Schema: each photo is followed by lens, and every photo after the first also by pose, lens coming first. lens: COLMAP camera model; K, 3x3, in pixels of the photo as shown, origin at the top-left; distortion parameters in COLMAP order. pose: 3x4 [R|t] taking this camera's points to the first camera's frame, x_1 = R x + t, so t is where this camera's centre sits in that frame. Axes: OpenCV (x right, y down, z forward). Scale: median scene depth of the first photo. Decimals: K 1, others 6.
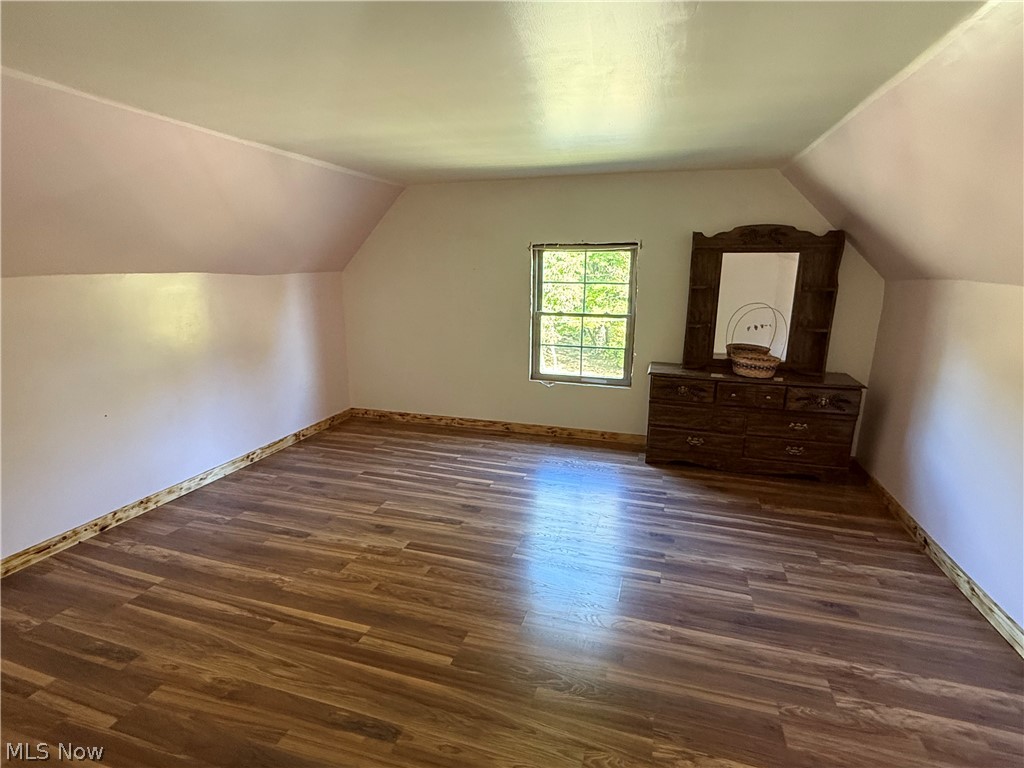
lens RADIAL K [[504.7, 0, 512.0], [0, 504.7, 384.0], [0, 0, 1]] dist [-0.001542, -0.001124]
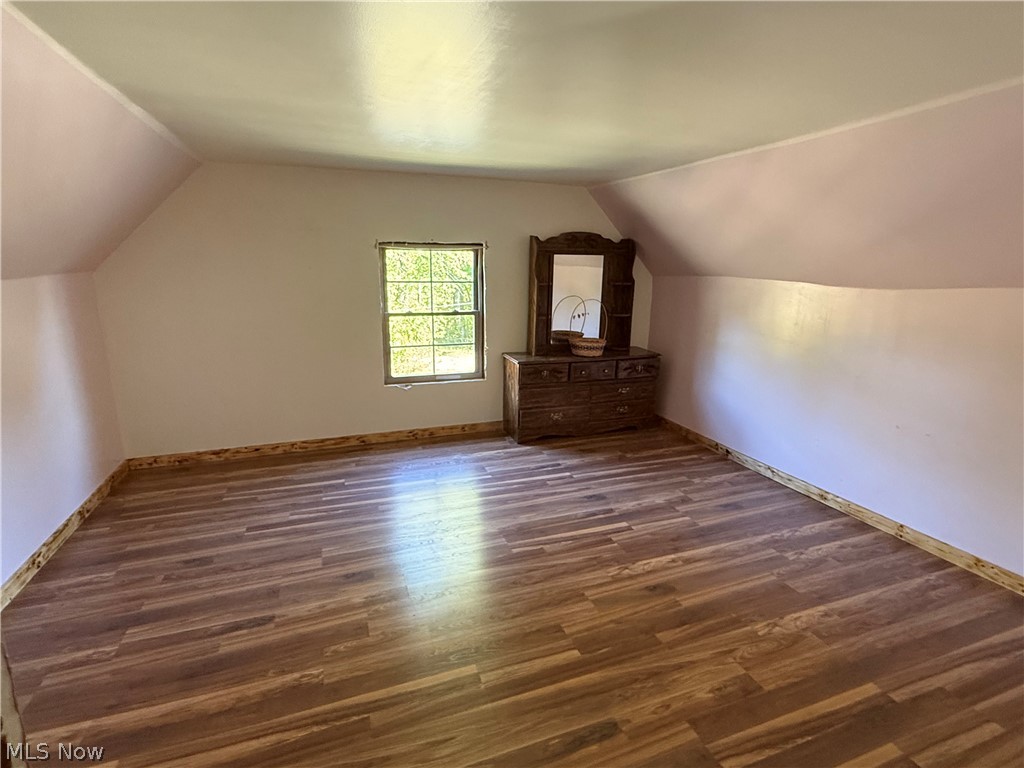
lens RADIAL K [[506.4, 0, 512.0], [0, 506.4, 384.0], [0, 0, 1]] dist [0.001948, -0.000380]
pose [[0.796864, -0.136322, 0.588578, -0.385924], [0.130027, 0.990078, 0.053273, -0.035341], [-0.590001, 0.034080, 0.806683, 0.110190]]
